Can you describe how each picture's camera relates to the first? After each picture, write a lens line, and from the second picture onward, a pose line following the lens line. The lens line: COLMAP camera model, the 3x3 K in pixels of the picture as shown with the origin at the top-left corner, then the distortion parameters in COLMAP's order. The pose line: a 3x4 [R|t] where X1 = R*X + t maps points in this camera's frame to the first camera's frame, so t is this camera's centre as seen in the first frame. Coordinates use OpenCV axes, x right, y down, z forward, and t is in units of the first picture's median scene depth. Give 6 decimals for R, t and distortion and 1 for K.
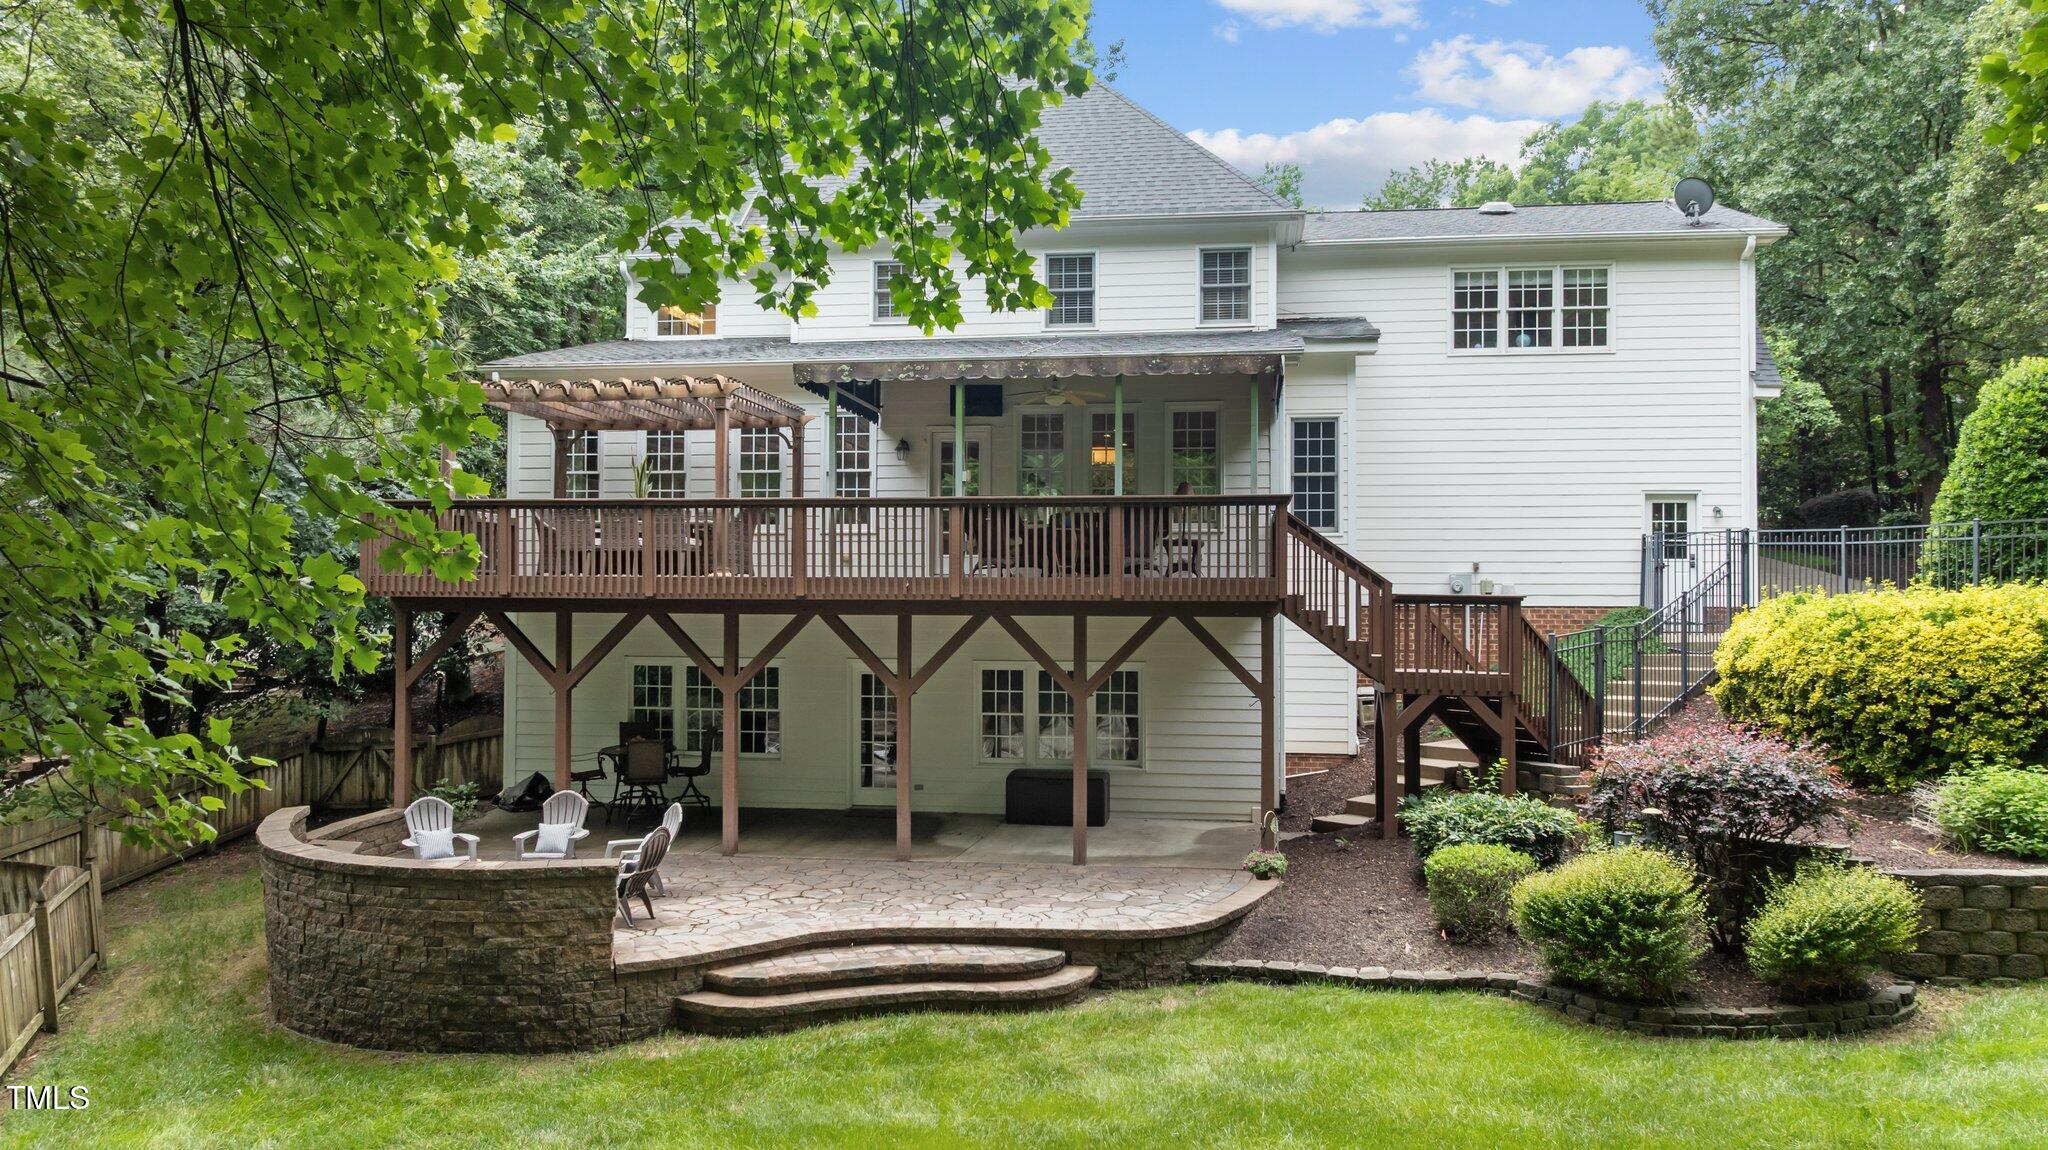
lens RADIAL K [[1458.9, 0, 1023.8], [0, 1458.9, 578.2], [0, 0, 1]] dist [-0.011543, -0.008411]
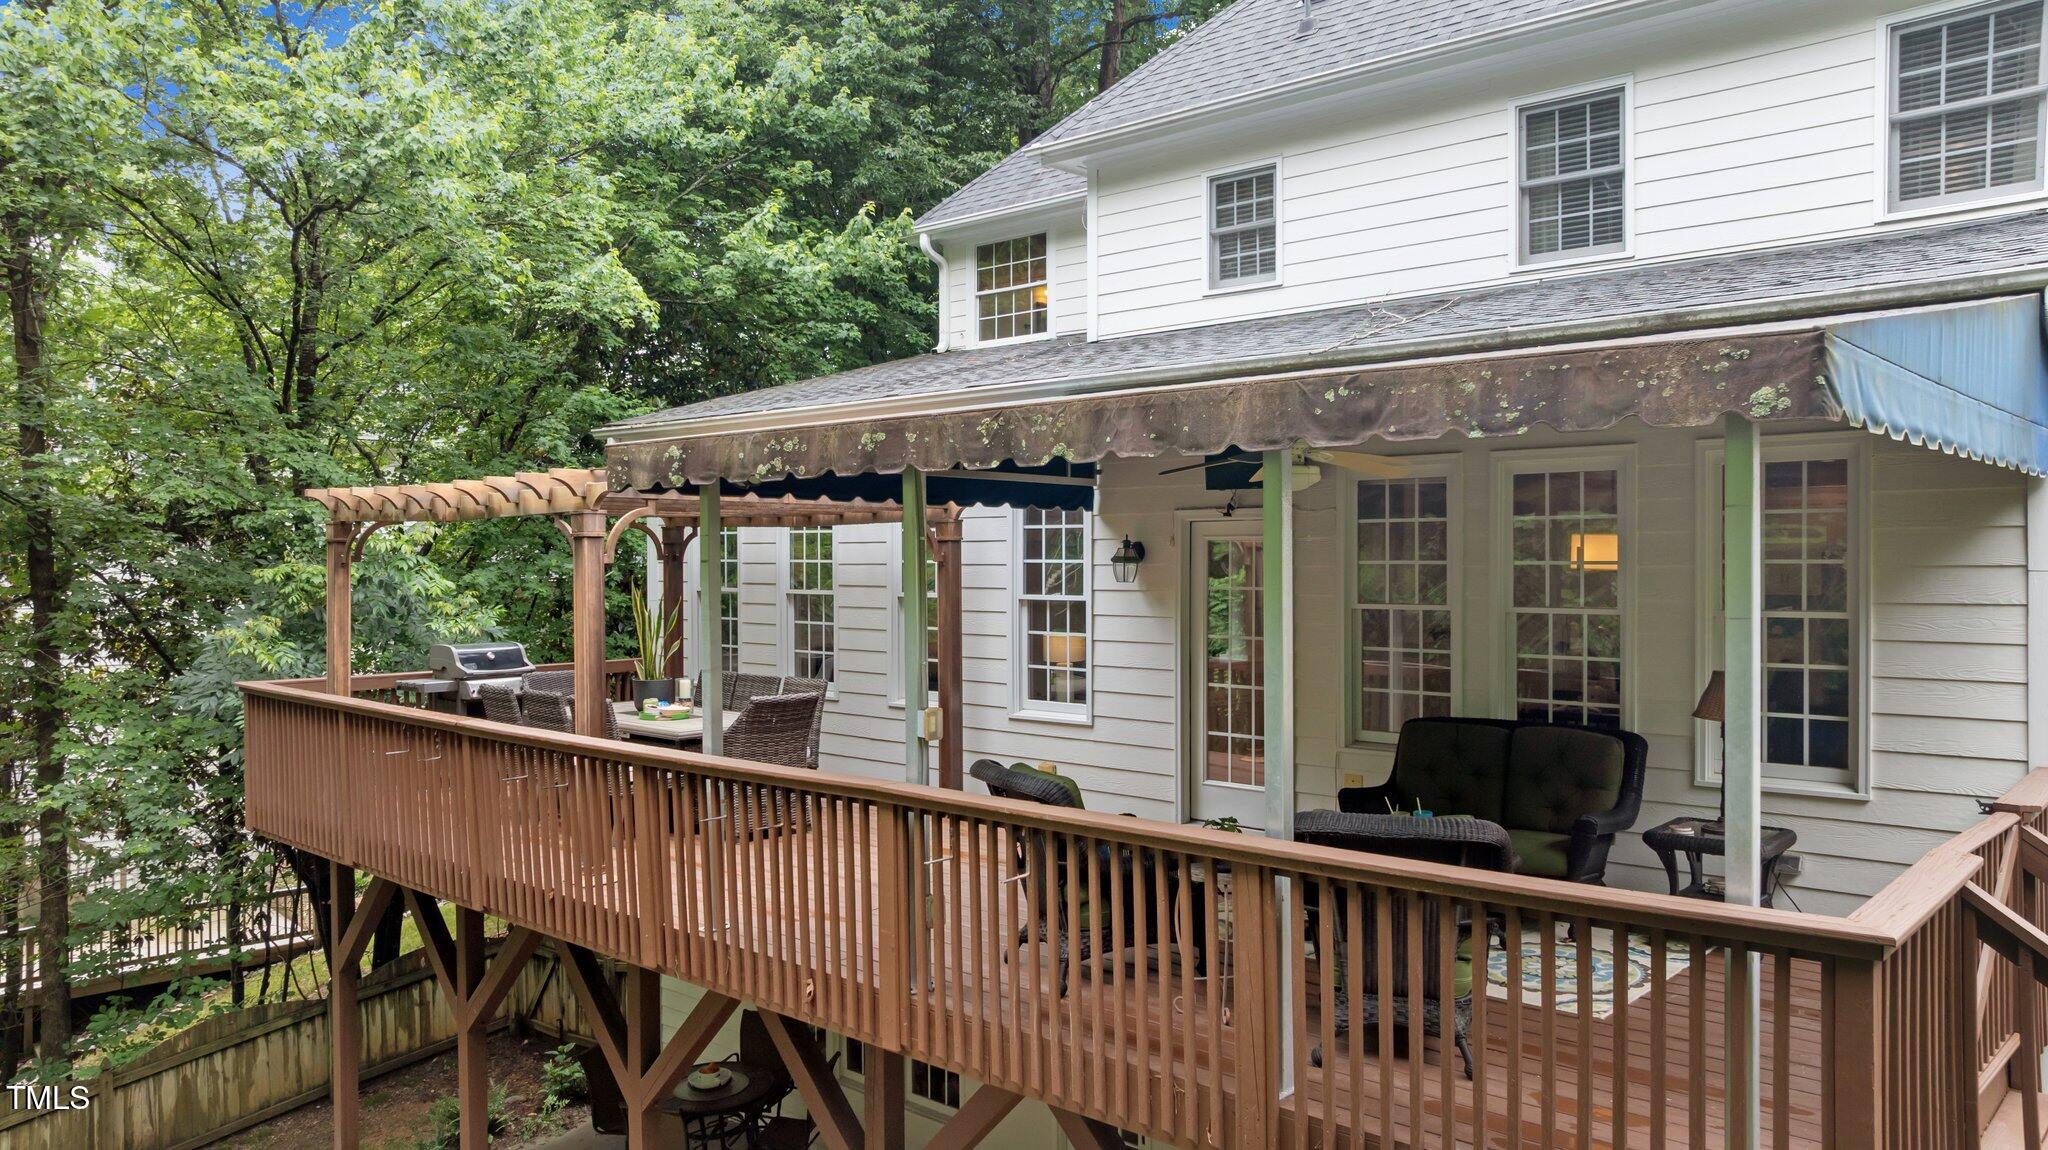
lens RADIAL K [[1448.9, 0, 1019.0], [0, 1448.9, 569.8], [0, 0, 1]] dist [-0.020847, 0.016149]
pose [[0.833604, -0.003799, -0.552349, 0.173315], [0.019101, 0.999577, 0.021952, -0.109291], [0.552032, -0.028849, 0.833324, 0.655712]]
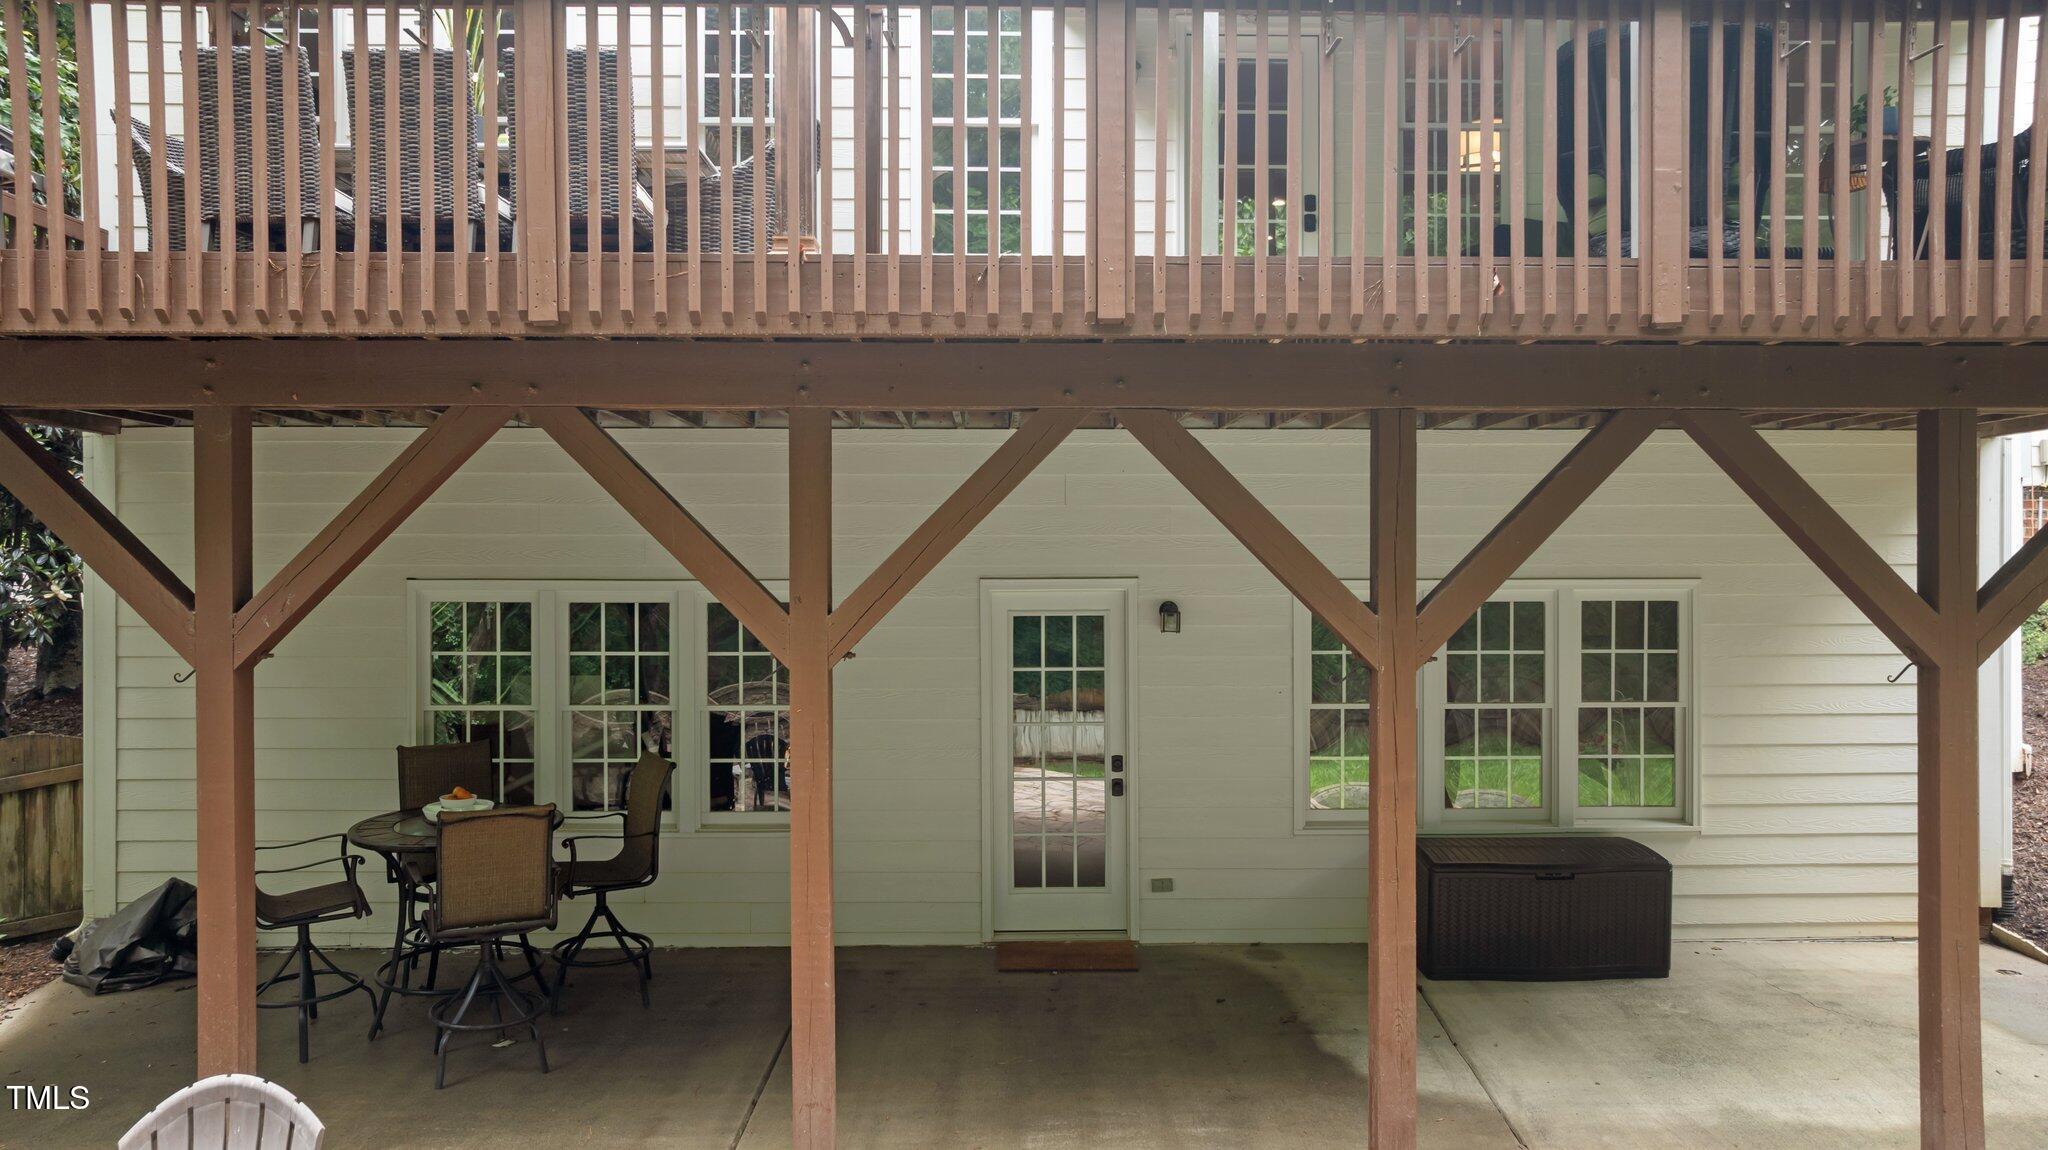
lens RADIAL K [[1448.9, 0, 1035.2], [0, 1448.9, 589.6], [0, 0, 1]] dist [-0.020847, 0.016149]
pose [[0.983926, -0.006899, 0.178446, -0.206568], [0.001996, 0.999616, 0.027638, 0.053917], [-0.178568, -0.026838, 0.983561, 0.685154]]
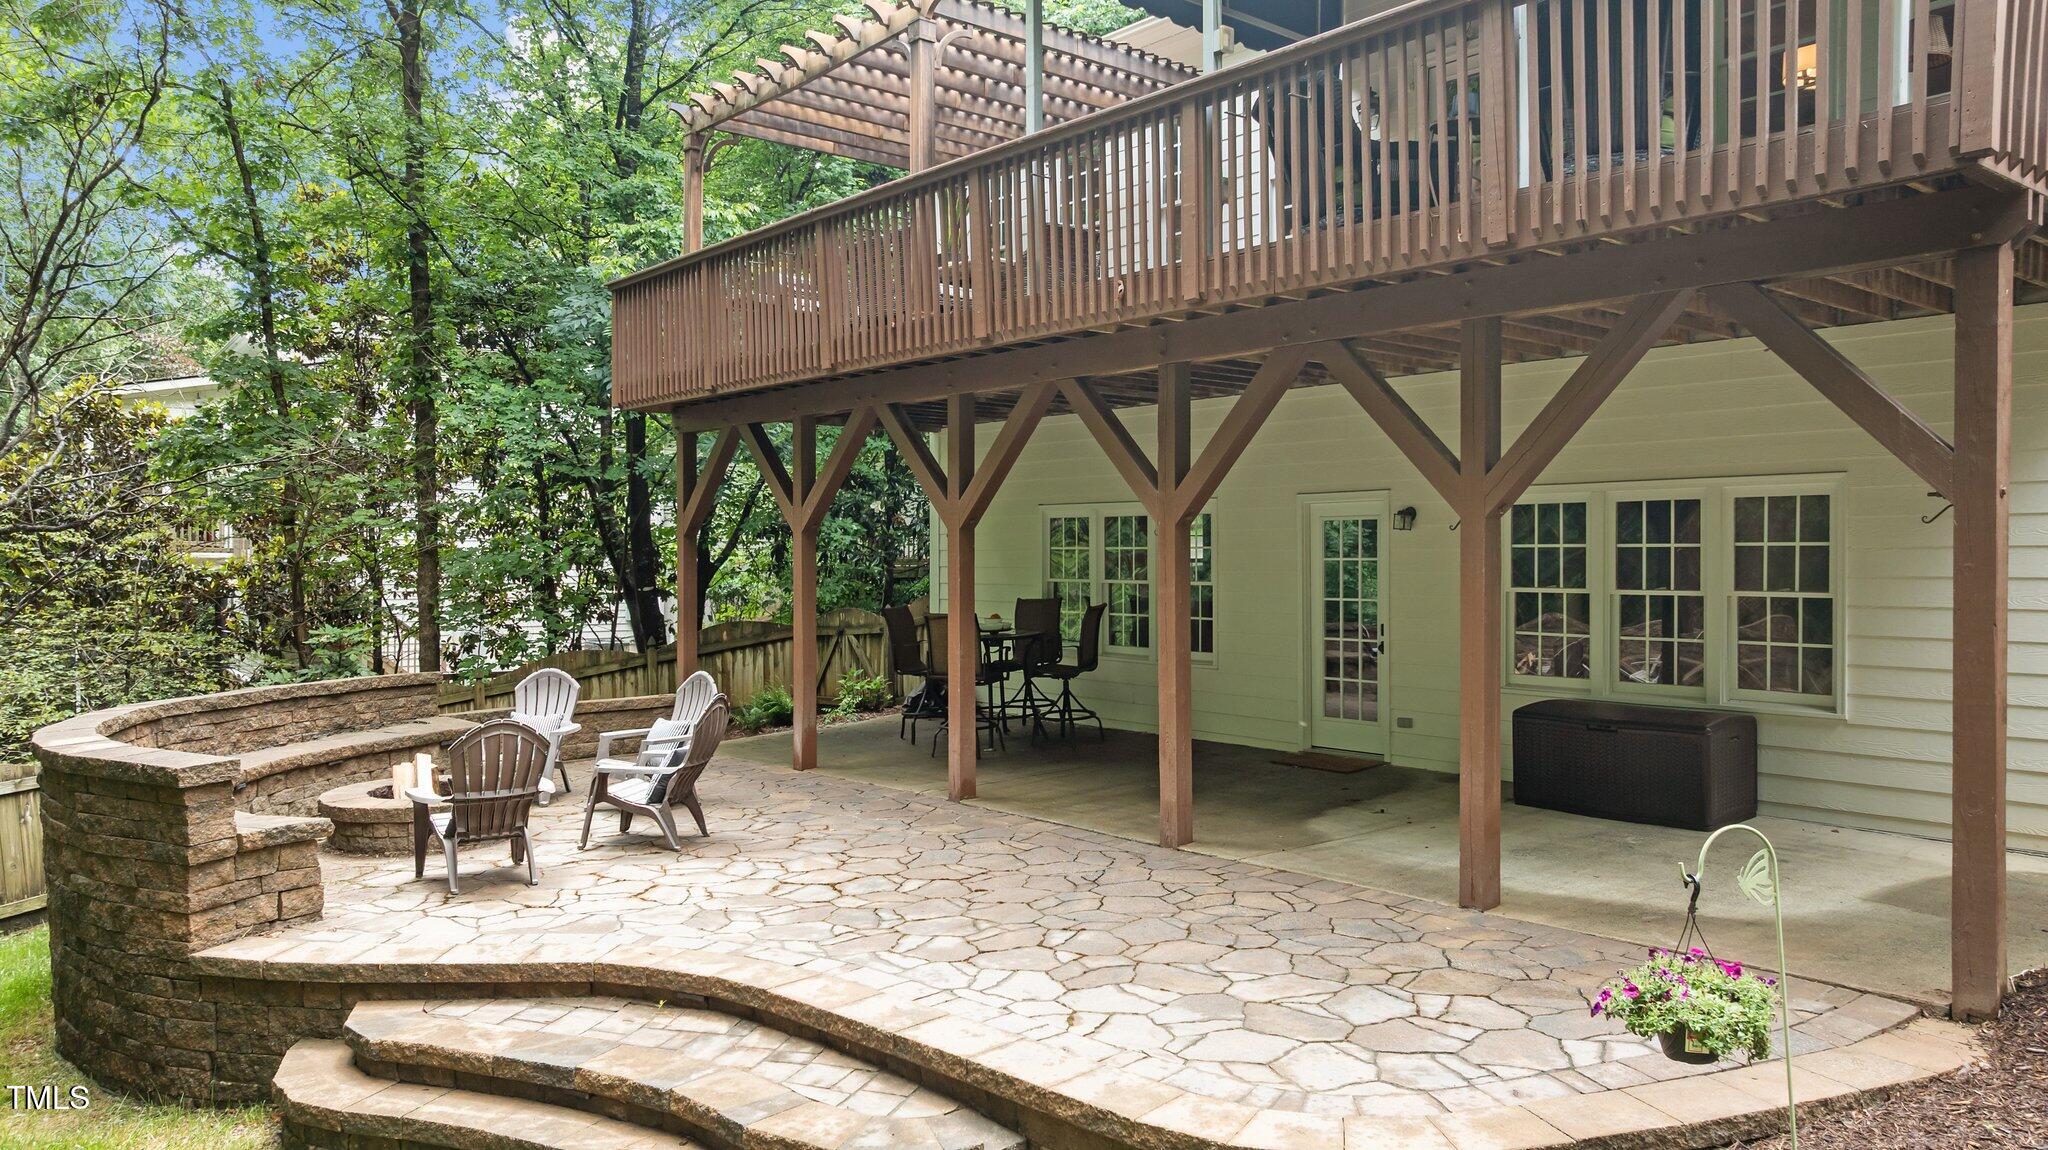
lens RADIAL K [[1448.9, 0, 1024.7], [0, 1448.9, 561.8], [0, 0, 1]] dist [-0.020847, 0.016149]
pose [[0.749397, -0.002104, -0.662117, 0.204152], [0.014148, 0.999818, 0.012836, 0.083752], [0.661969, -0.018987, 0.749290, 0.566855]]
